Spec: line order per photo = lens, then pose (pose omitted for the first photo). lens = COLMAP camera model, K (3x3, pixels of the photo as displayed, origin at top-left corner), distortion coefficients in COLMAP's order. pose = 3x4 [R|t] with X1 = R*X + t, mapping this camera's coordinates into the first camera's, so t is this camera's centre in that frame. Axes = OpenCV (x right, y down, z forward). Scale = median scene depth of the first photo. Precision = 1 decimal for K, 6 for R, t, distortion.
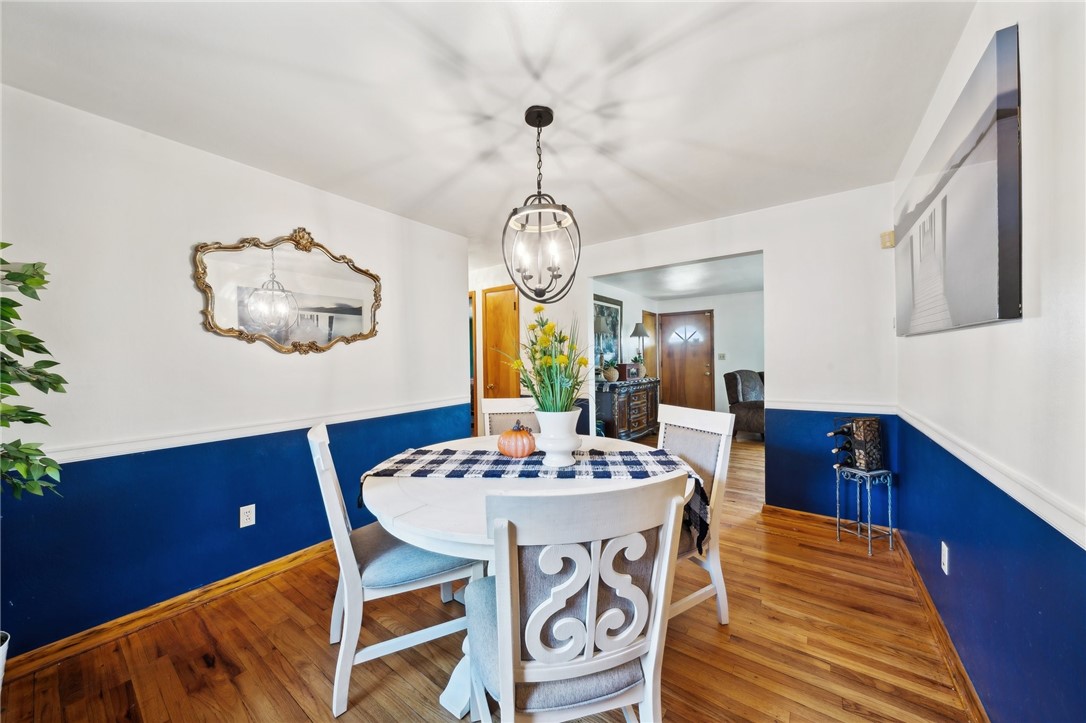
lens RADIAL K [[373.6, 0, 539.9], [0, 373.6, 359.2], [0, 0, 1]] dist [-0.009501, -0.000133]
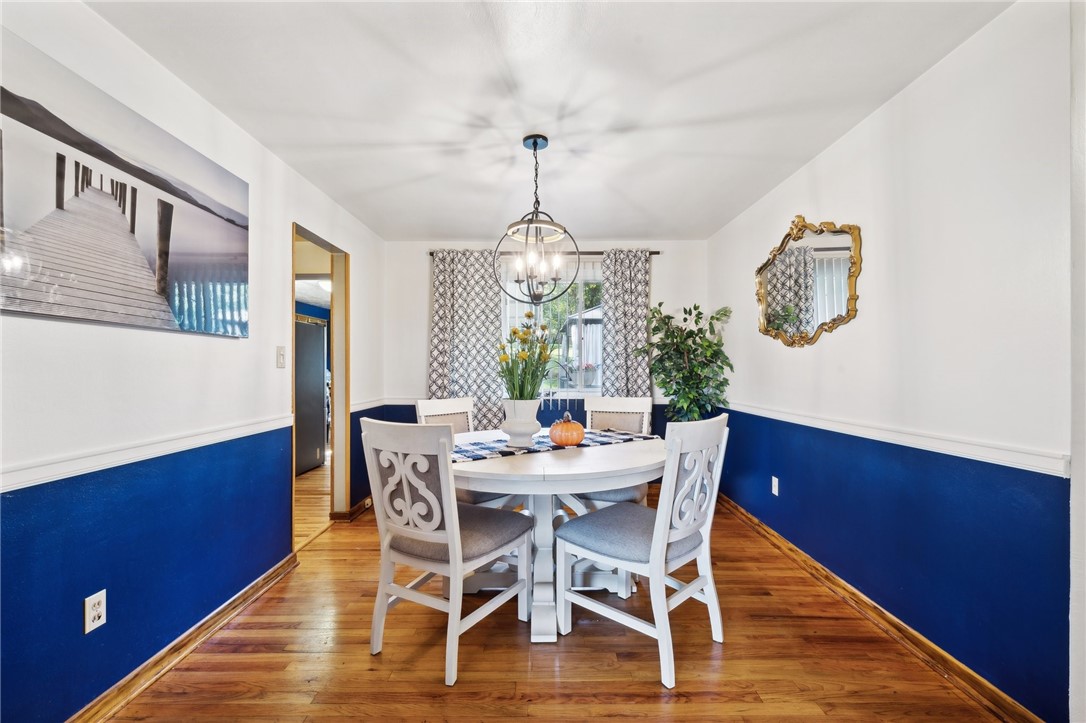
lens RADIAL K [[442.2, 0, 542.1], [0, 442.2, 366.6], [0, 0, 1]] dist [-0.000477, -0.000004]
pose [[-0.802986, 0.016131, -0.595780, 0.780175], [0.015772, 0.999859, 0.005815, 0.026216], [0.595790, -0.004727, -0.803126, 2.047387]]
